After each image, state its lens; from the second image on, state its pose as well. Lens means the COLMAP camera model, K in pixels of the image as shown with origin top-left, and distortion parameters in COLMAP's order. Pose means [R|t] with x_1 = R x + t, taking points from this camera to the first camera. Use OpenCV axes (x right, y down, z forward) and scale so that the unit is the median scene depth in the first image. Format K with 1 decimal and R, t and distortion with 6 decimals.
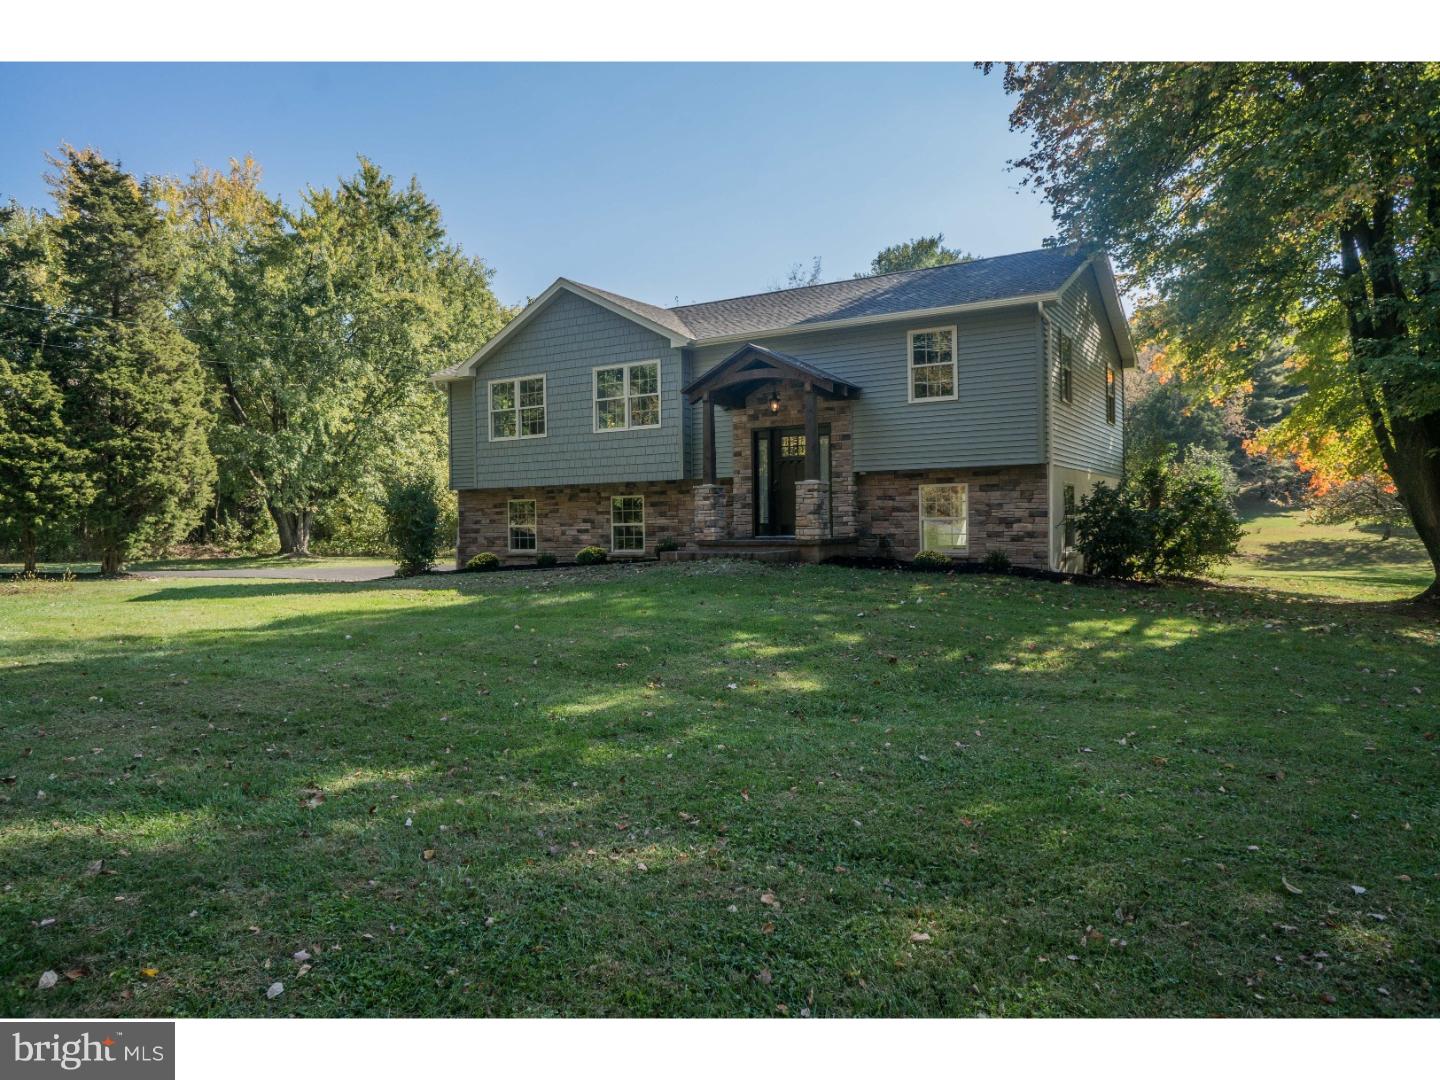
lens RADIAL K [[992.4, 0, 714.9], [0, 992.4, 549.8], [0, 0, 1]] dist [-0.054267, 0.057034]
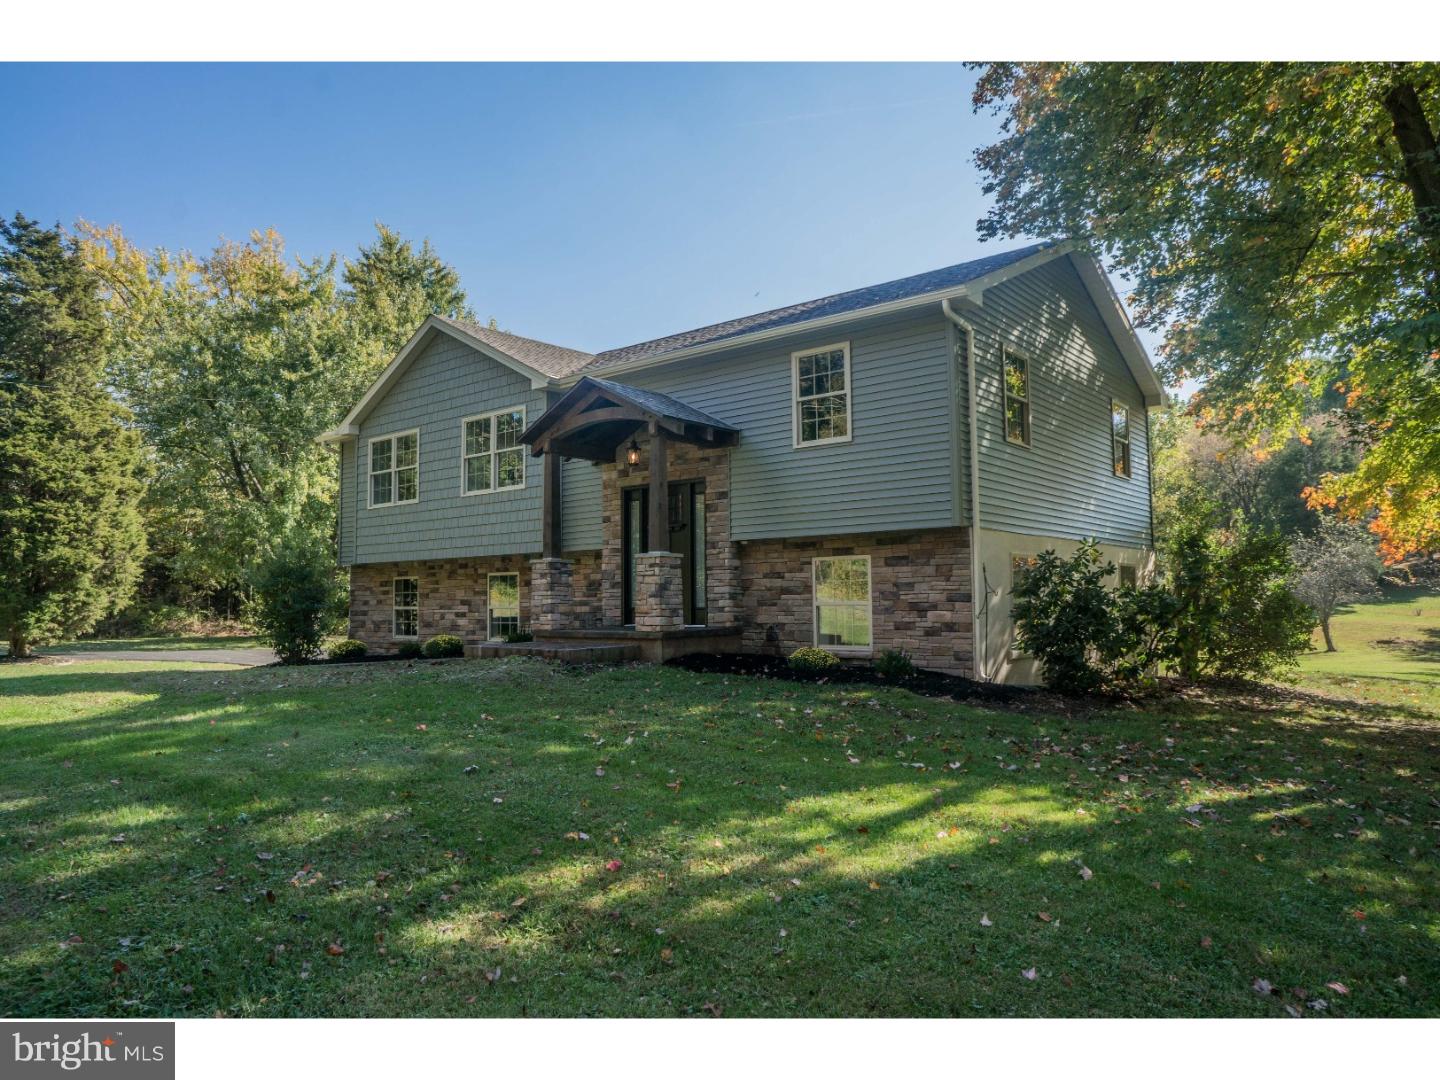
lens RADIAL K [[992.4, 0, 718.1], [0, 992.4, 534.7], [0, 0, 1]] dist [-0.054267, 0.057034]
pose [[0.990562, -0.005548, -0.136952, 0.197212], [-0.007101, 0.995761, -0.091704, -0.011663], [0.136880, 0.091811, 0.986324, 0.212596]]
